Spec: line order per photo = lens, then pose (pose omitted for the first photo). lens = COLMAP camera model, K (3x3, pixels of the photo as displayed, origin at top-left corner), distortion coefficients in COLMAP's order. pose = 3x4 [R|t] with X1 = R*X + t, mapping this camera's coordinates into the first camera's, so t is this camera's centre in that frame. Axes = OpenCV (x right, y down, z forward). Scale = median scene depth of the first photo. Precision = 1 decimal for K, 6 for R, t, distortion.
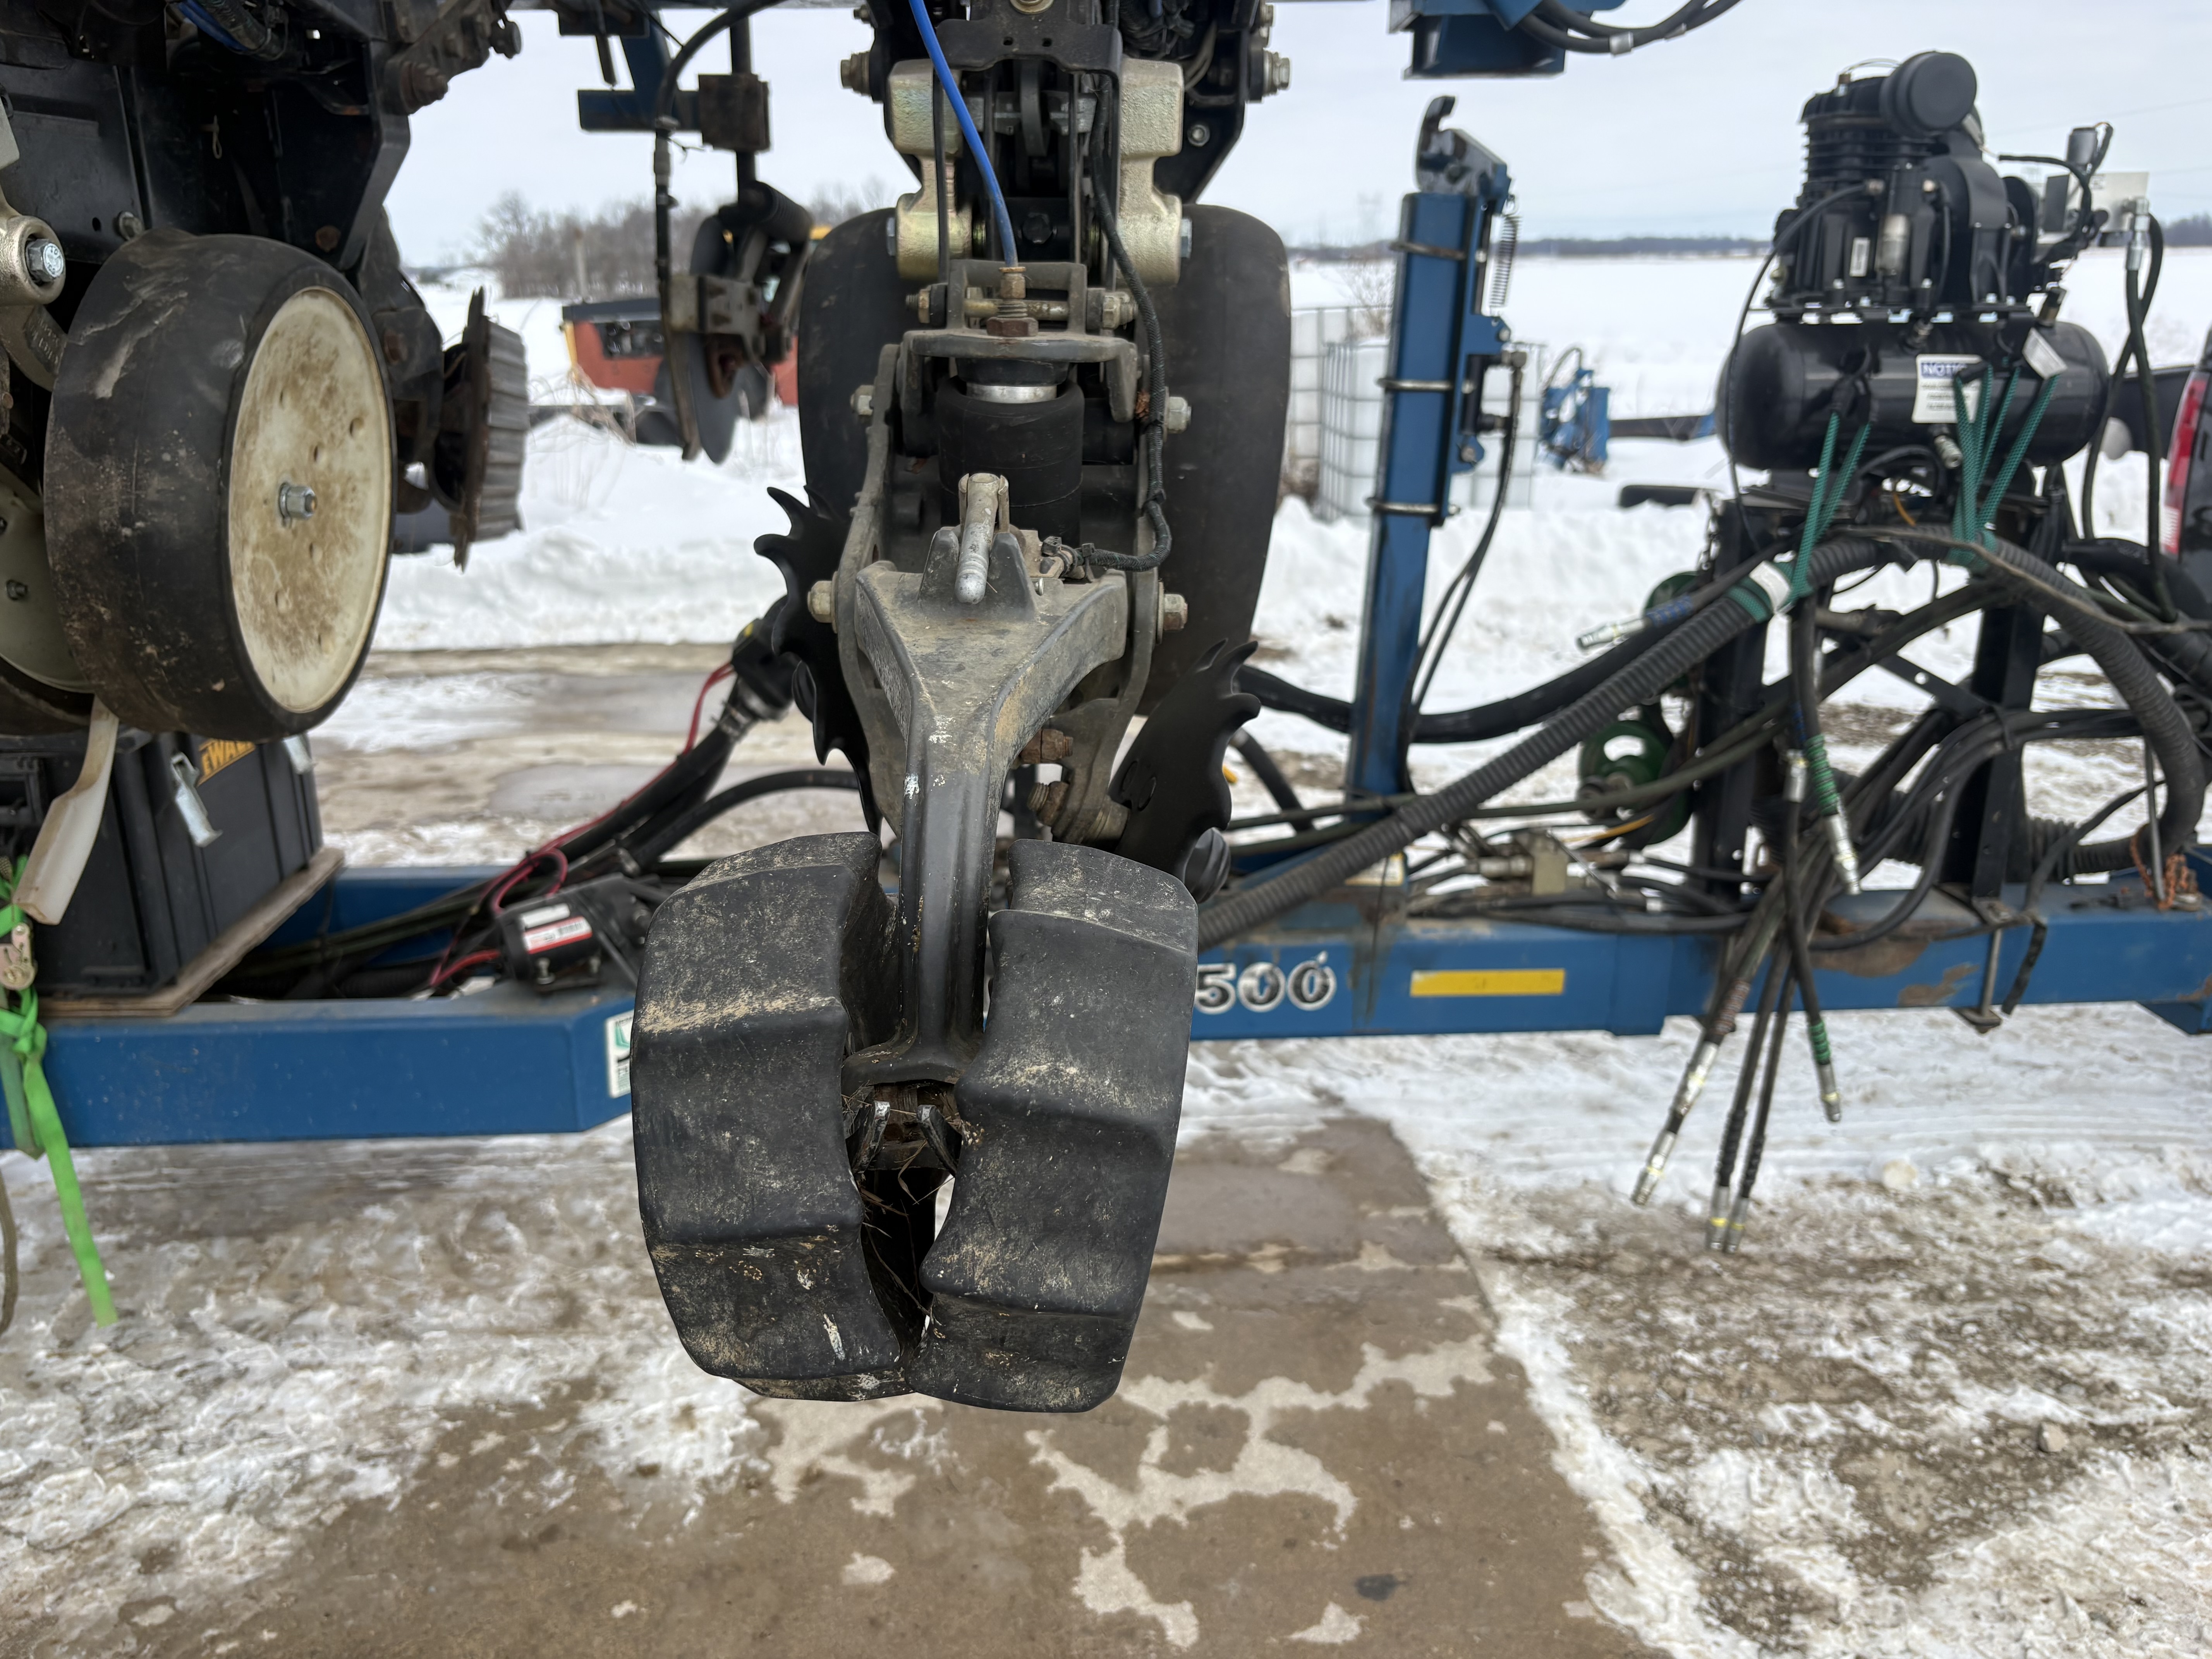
lens RADIAL K [[1665.2, 0, 1108.3], [0, 1665.2, 832.1], [0, 0, 1]] dist [0.024306, -0.035451]
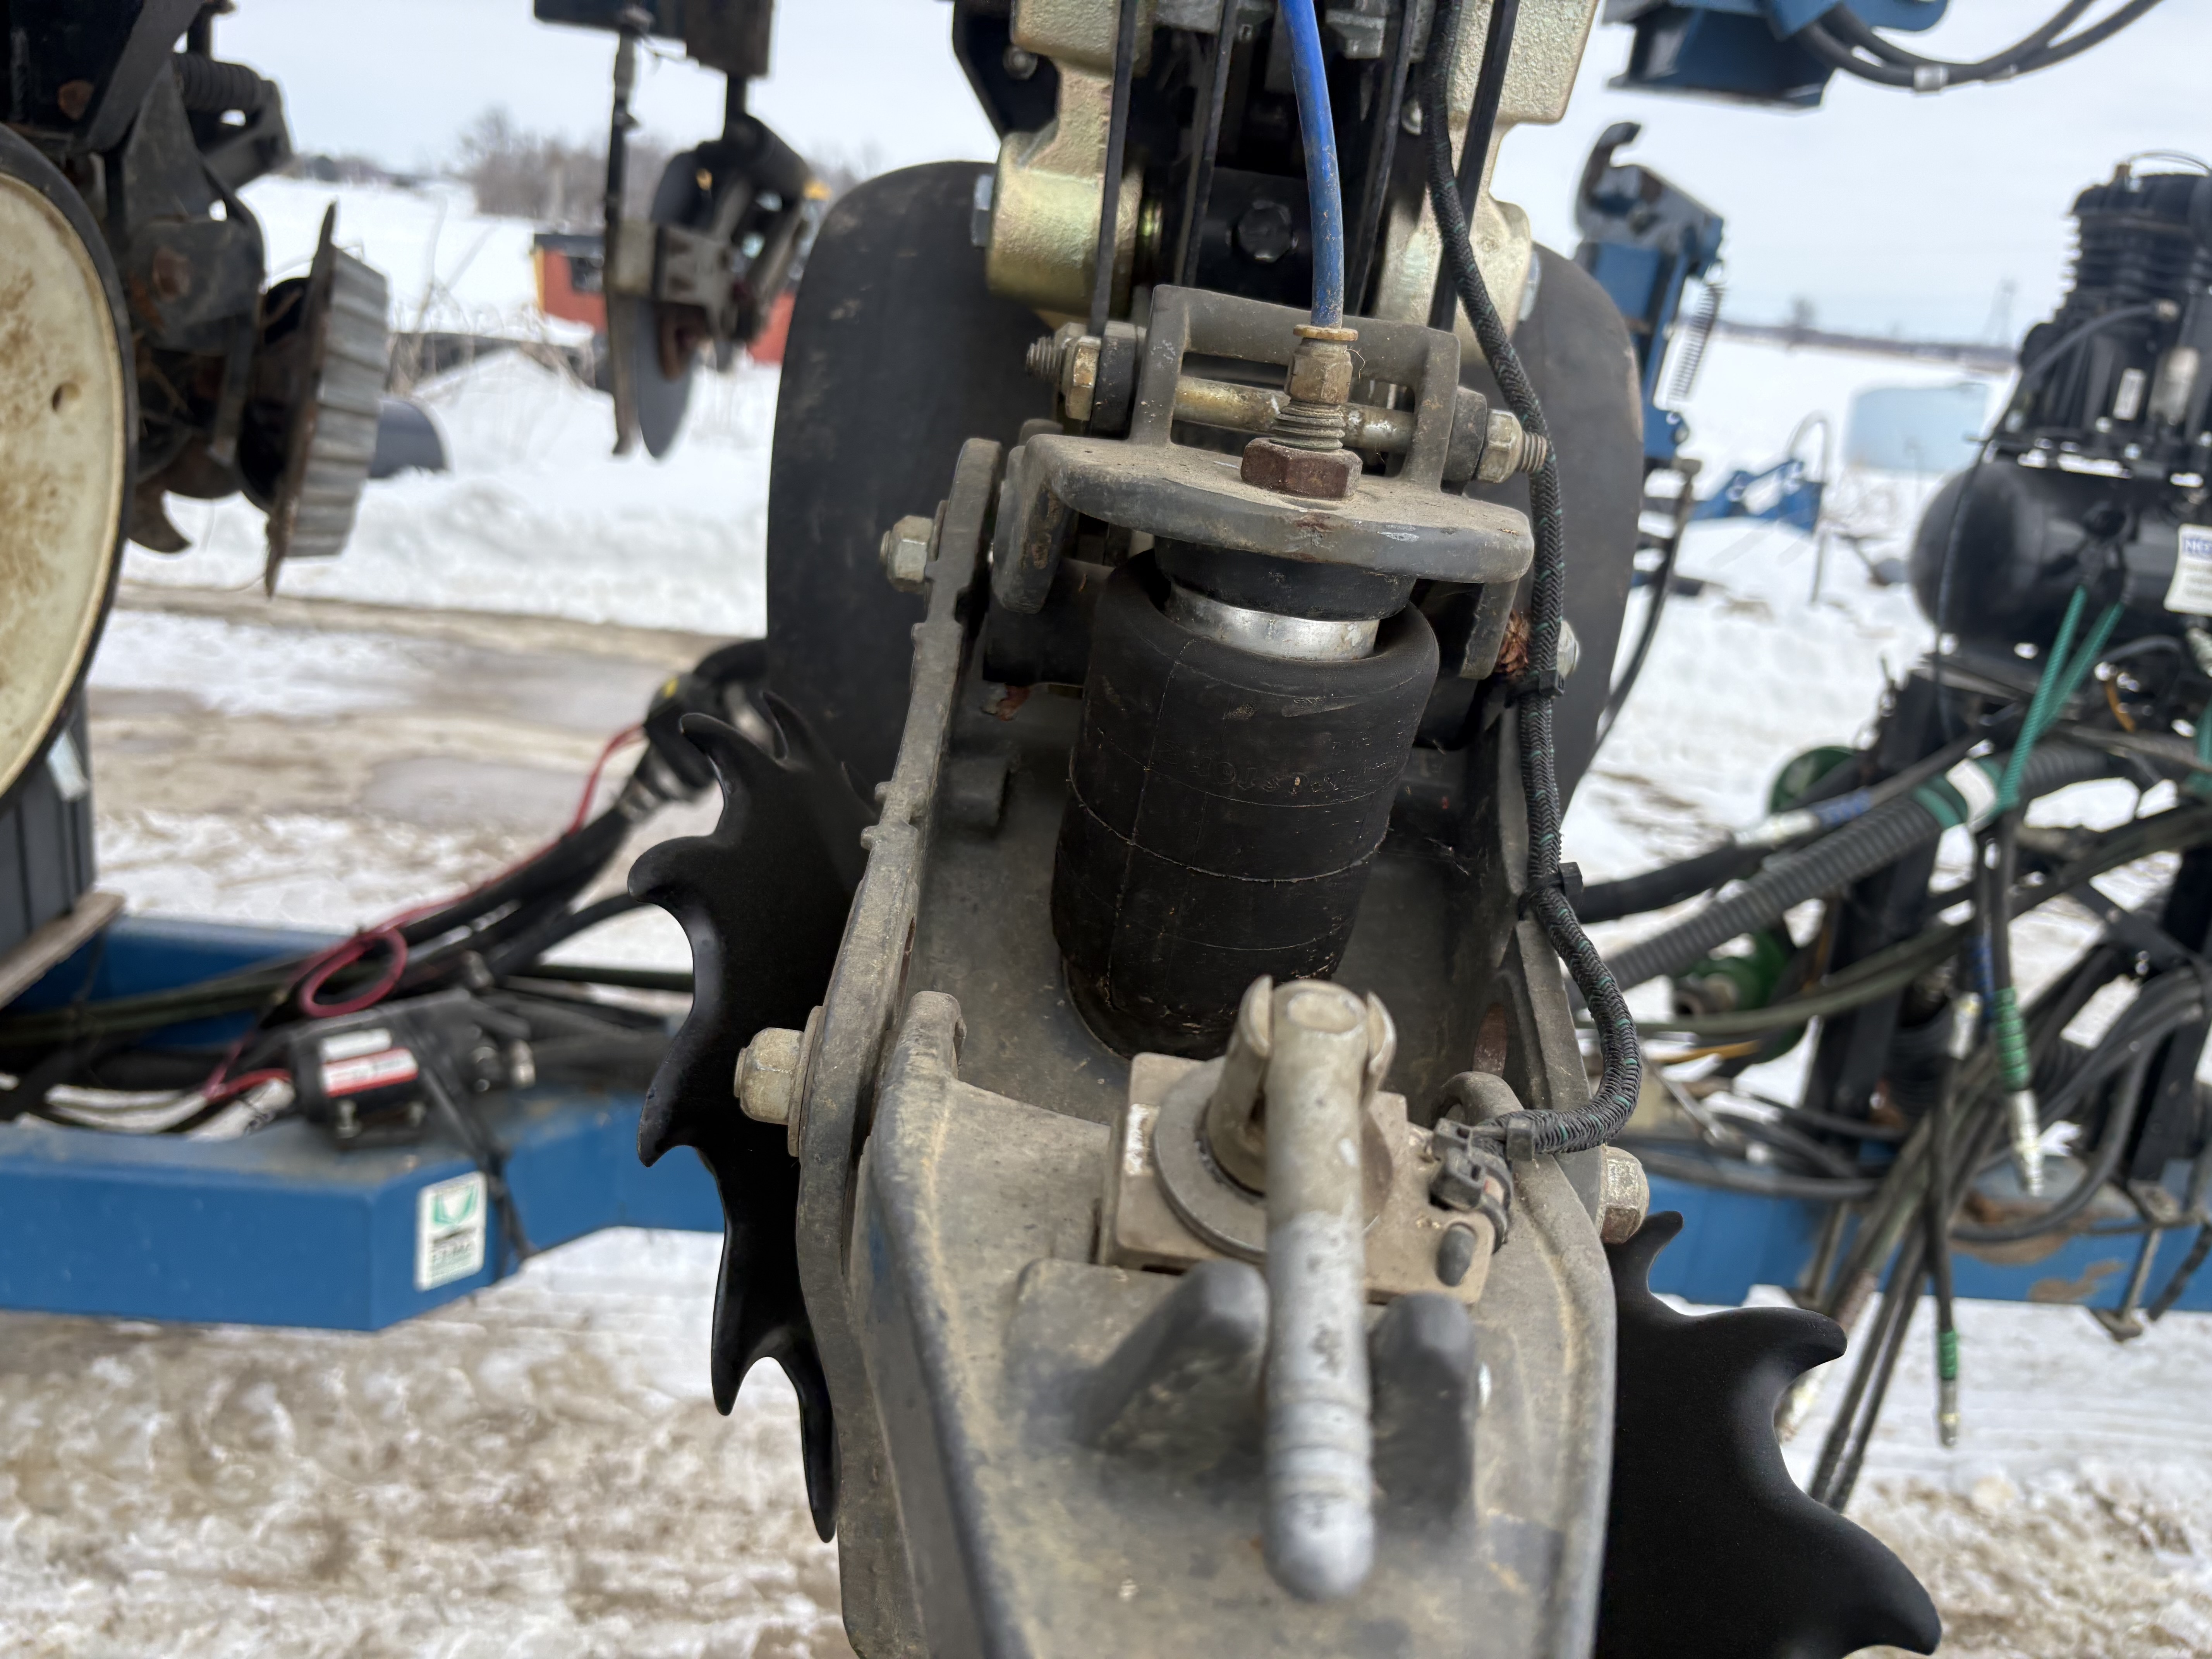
lens RADIAL K [[1665.2, 0, 1105.4], [0, 1665.2, 852.3], [0, 0, 1]] dist [0.024306, -0.035451]
pose [[0.992401, 0.114155, 0.045926, -0.041679], [-0.114694, 0.993358, 0.009255, -0.074347], [-0.044564, -0.014452, 0.998902, 0.211461]]
